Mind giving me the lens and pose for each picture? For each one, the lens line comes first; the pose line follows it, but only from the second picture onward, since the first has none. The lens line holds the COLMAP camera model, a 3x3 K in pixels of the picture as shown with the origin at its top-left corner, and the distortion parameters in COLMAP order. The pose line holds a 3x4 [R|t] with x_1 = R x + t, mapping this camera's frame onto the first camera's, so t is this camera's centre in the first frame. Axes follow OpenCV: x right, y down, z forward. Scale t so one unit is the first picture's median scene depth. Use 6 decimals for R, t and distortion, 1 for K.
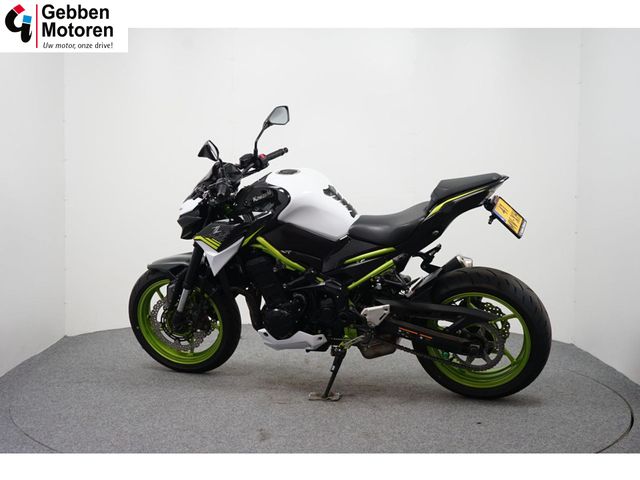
lens RADIAL K [[915.9, 0, 320.0], [0, 915.9, 240.0], [0, 0, 1]] dist [0.017919, 0.020756]
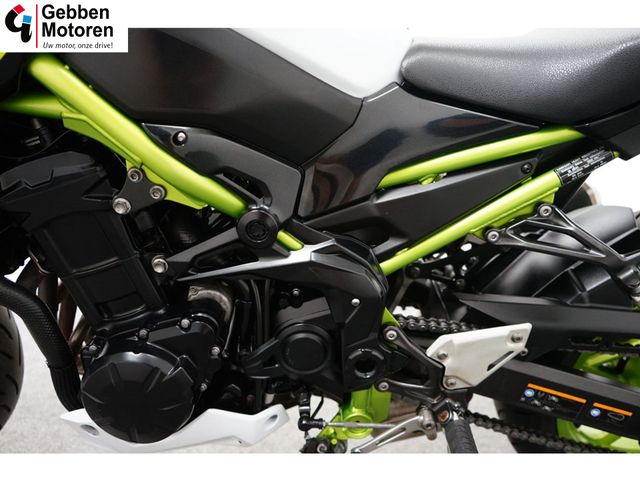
lens RADIAL K [[484.8, 0, 320.0], [0, 484.8, 240.0], [0, 0, 1]] dist [-0.006570, -0.001343]
pose [[0.939485, -0.009751, 0.342452, -0.043394], [-0.014030, 0.997661, 0.066897, 0.032299], [-0.342304, -0.067653, 0.937151, 0.853856]]
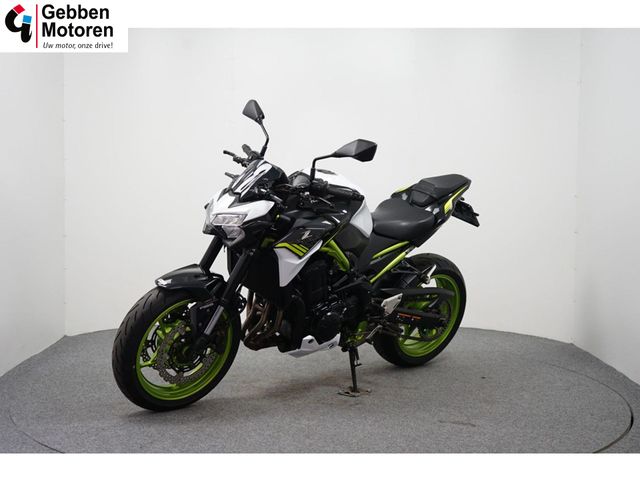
lens RADIAL K [[915.9, 0, 320.0], [0, 915.9, 240.0], [0, 0, 1]] dist [0.017919, 0.020756]
pose [[0.486049, -0.060127, 0.871861, -0.906079], [0.053706, 0.997800, 0.038873, -0.040523], [-0.872280, 0.027930, 0.488208, 0.532939]]
